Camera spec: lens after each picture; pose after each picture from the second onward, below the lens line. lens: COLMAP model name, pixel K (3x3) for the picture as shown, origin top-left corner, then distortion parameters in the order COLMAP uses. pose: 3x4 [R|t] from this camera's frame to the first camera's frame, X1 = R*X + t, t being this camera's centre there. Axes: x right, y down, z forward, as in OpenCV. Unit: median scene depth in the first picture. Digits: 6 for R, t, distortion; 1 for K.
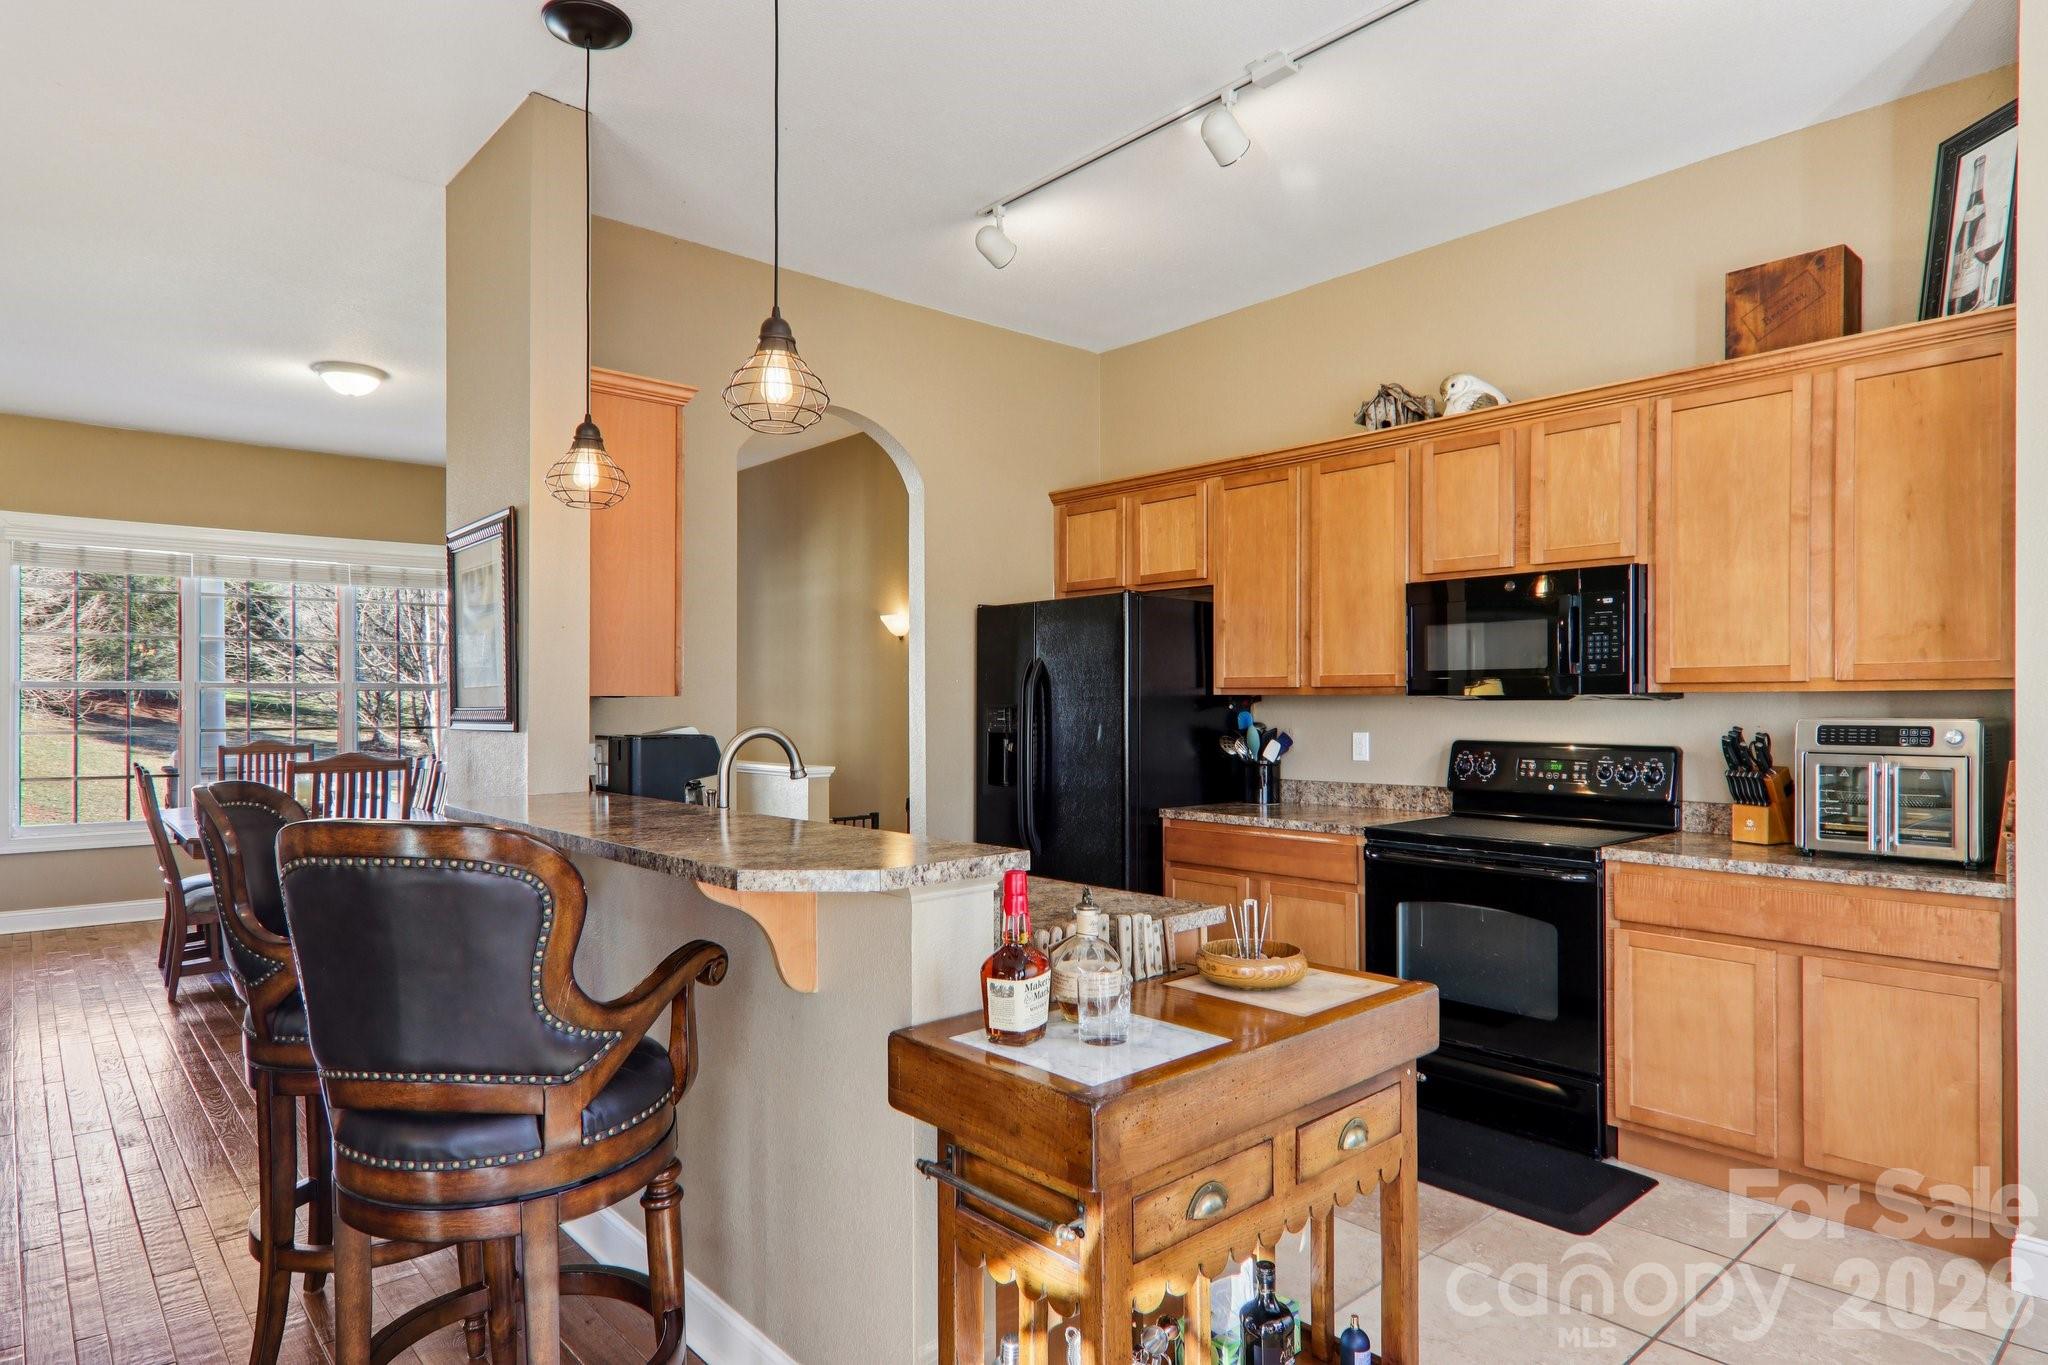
lens RADIAL K [[1148.4, 0, 1024.0], [0, 1148.4, 695.3], [0, 0, 1]] dist [0.002126, -0.011045]
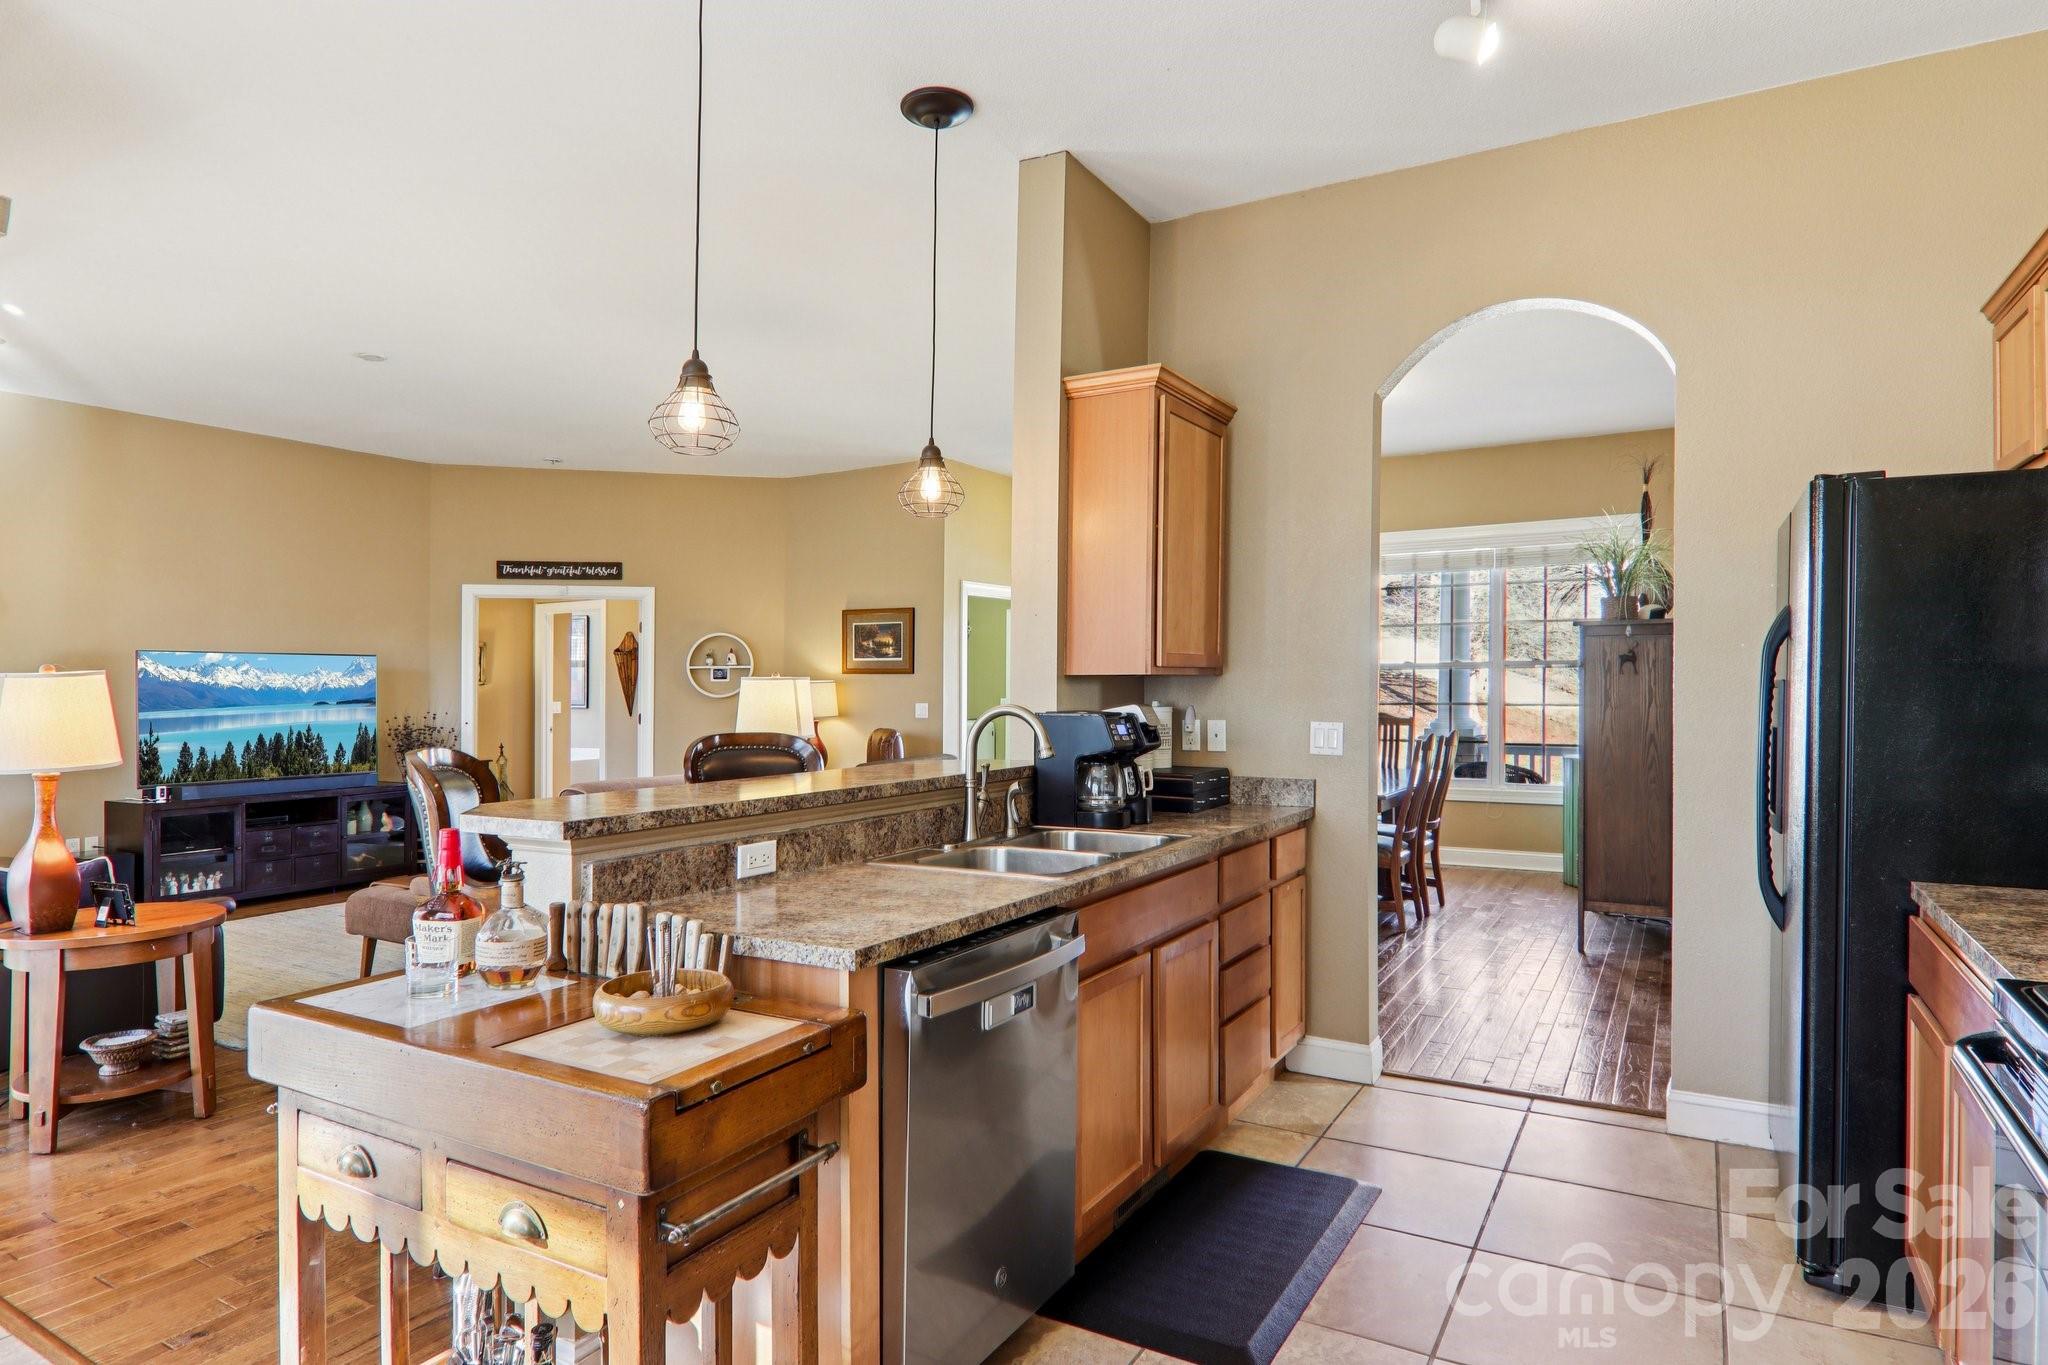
lens RADIAL K [[1146.6, 0, 1022.2], [0, 1146.6, 674.1], [0, 0, 1]] dist [-0.003101, -0.002298]
pose [[0.310895, -0.006893, -0.950419, 0.538962], [0.009728, 0.999944, -0.004070, 0.003180], [0.950395, -0.007980, 0.310945, 0.505744]]
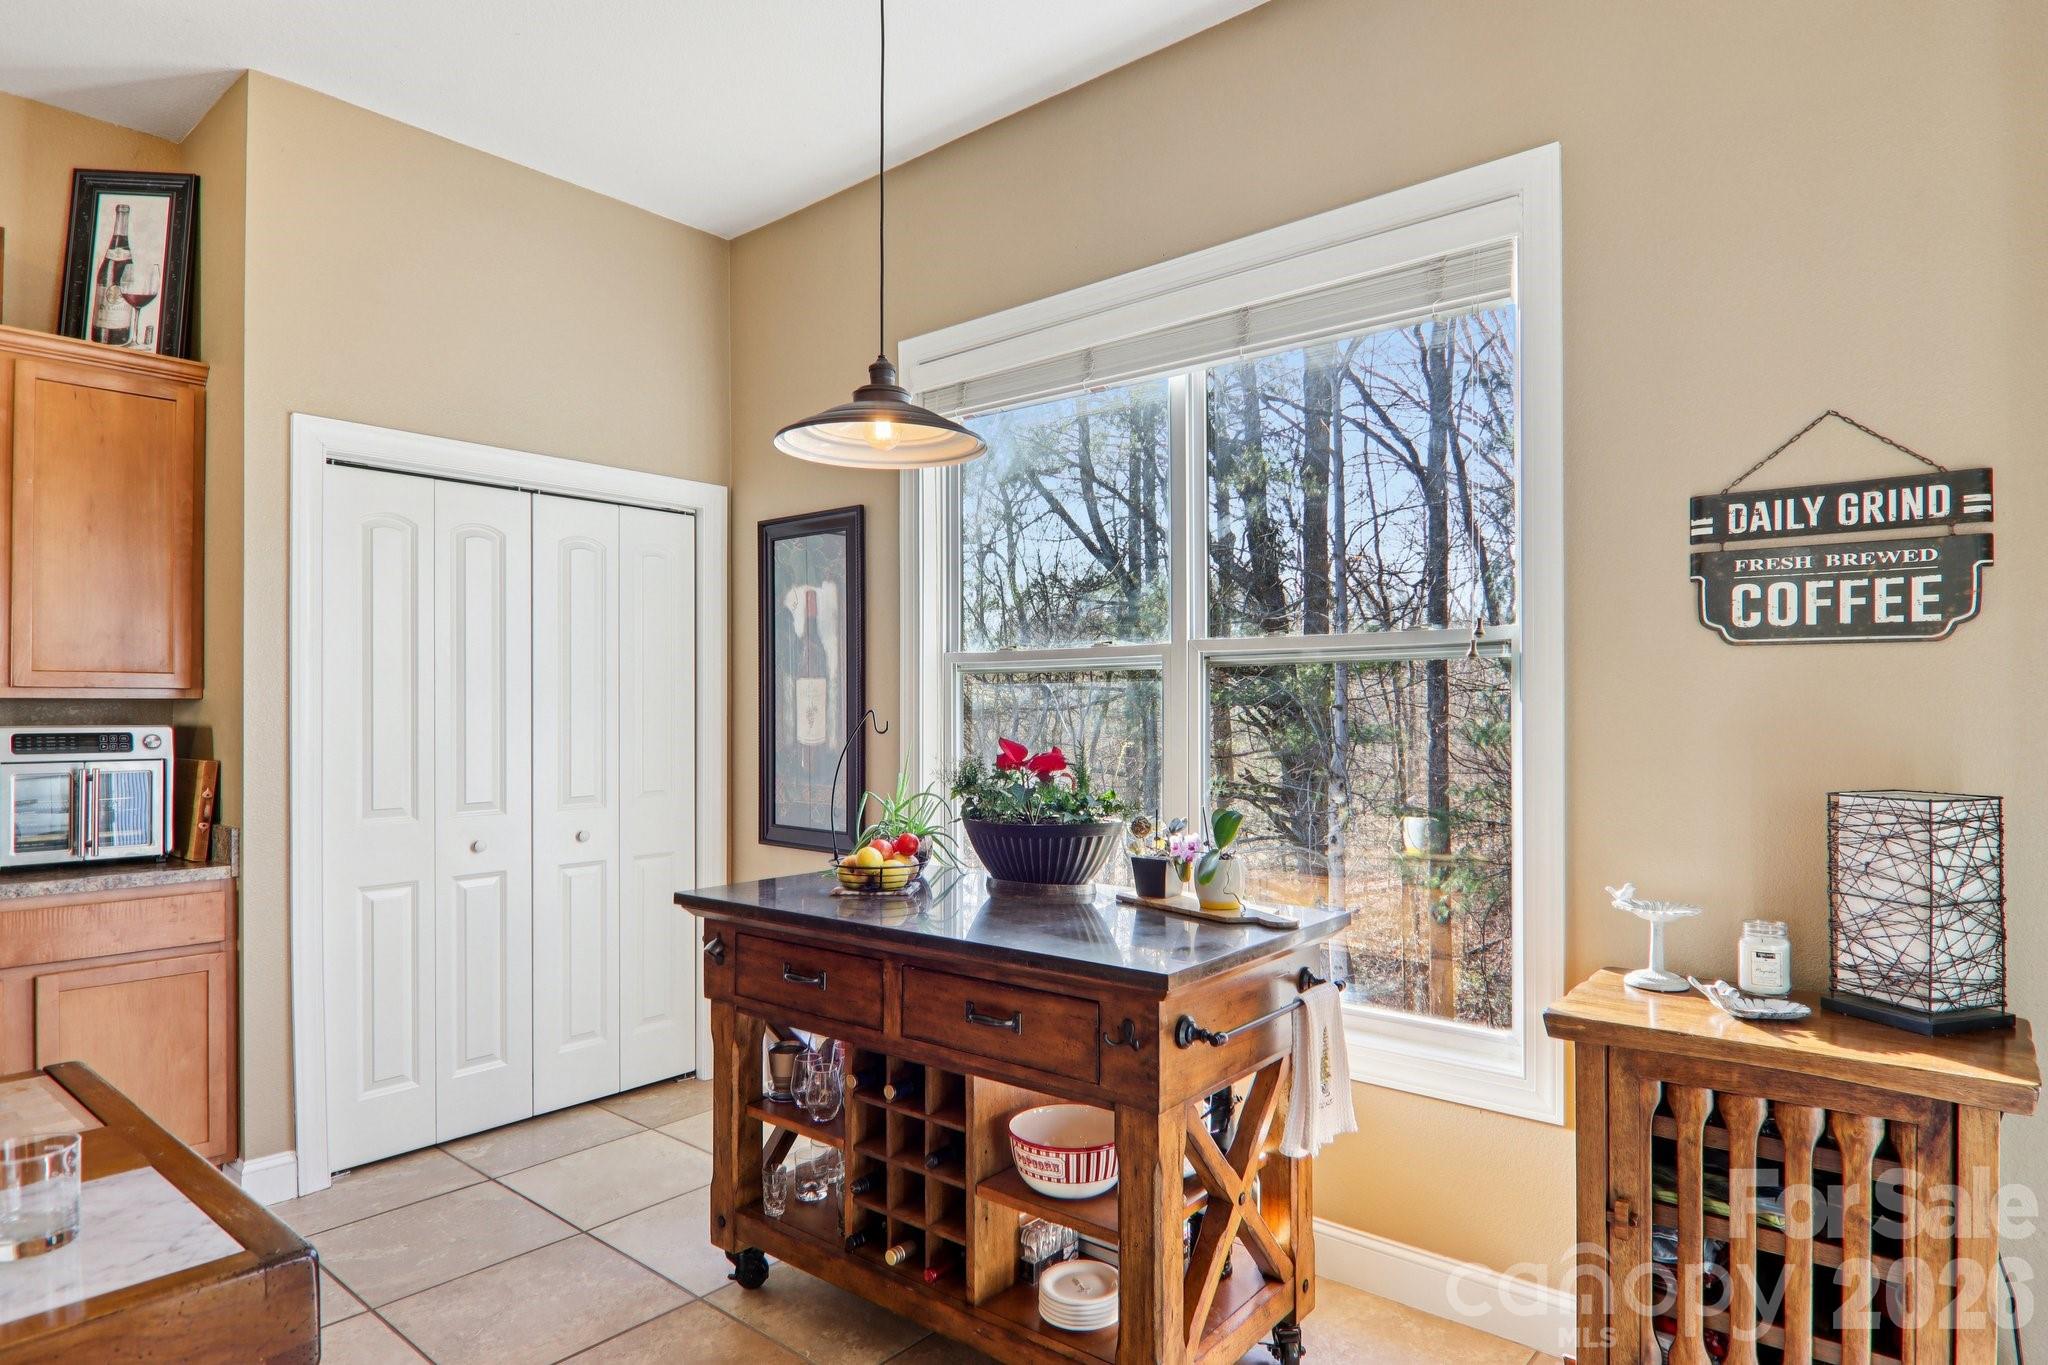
lens RADIAL K [[1137.7, 0, 1020.1], [0, 1137.7, 698.7], [0, 0, 1]] dist [0.002219, -0.016241]
pose [[-0.146287, 0.012913, 0.989158, -0.253783], [-0.002874, 0.999905, -0.013478, 0.005446], [-0.989238, -0.004815, -0.146236, 0.236430]]
